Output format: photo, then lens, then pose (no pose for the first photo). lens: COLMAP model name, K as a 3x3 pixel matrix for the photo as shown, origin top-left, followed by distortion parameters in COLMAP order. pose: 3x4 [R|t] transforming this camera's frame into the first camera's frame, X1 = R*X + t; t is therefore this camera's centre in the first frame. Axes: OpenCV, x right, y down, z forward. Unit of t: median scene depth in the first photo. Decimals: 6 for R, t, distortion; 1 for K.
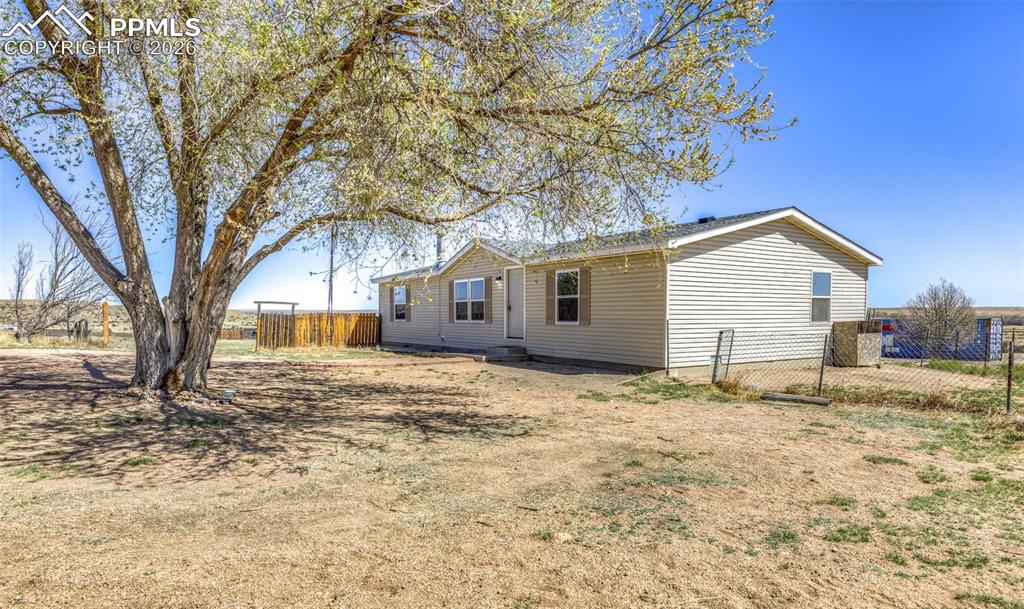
lens RADIAL K [[607.0, 0, 513.1], [0, 607.0, 310.6], [0, 0, 1]] dist [-0.006204, -0.001254]
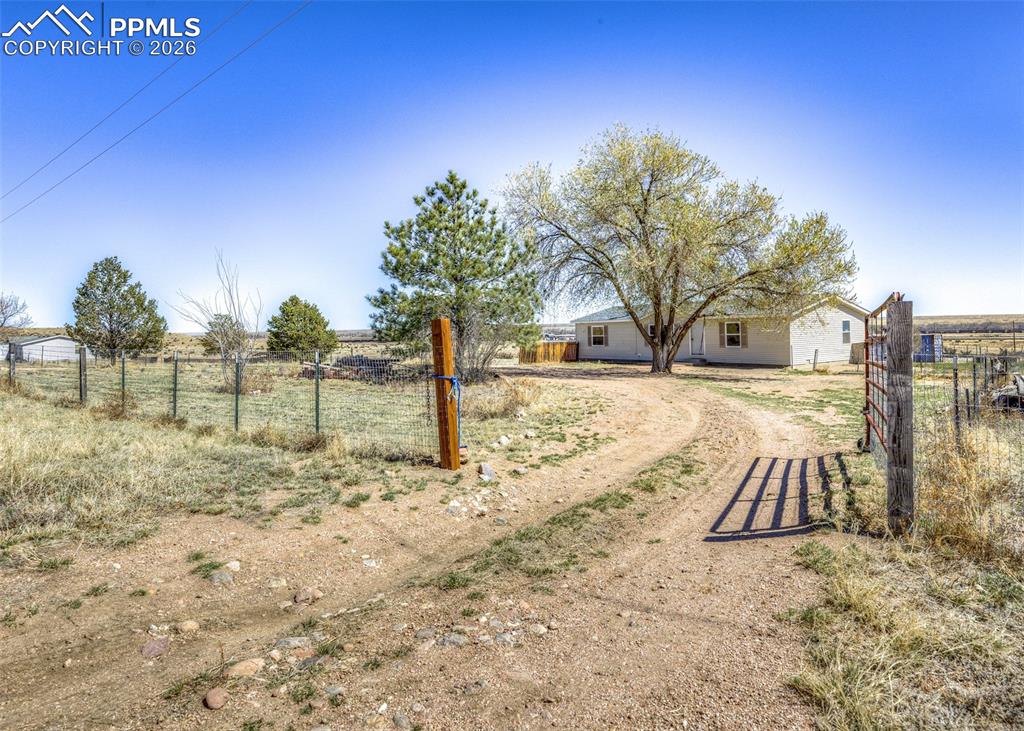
lens RADIAL K [[611.0, 0, 509.5], [0, 611.0, 363.1], [0, 0, 1]] dist [0.003615, 0.000517]
pose [[0.999031, -0.023399, 0.037288, -0.786283], [0.021069, 0.997872, 0.061713, -0.073097], [-0.038652, -0.060868, 0.997397, -1.149123]]
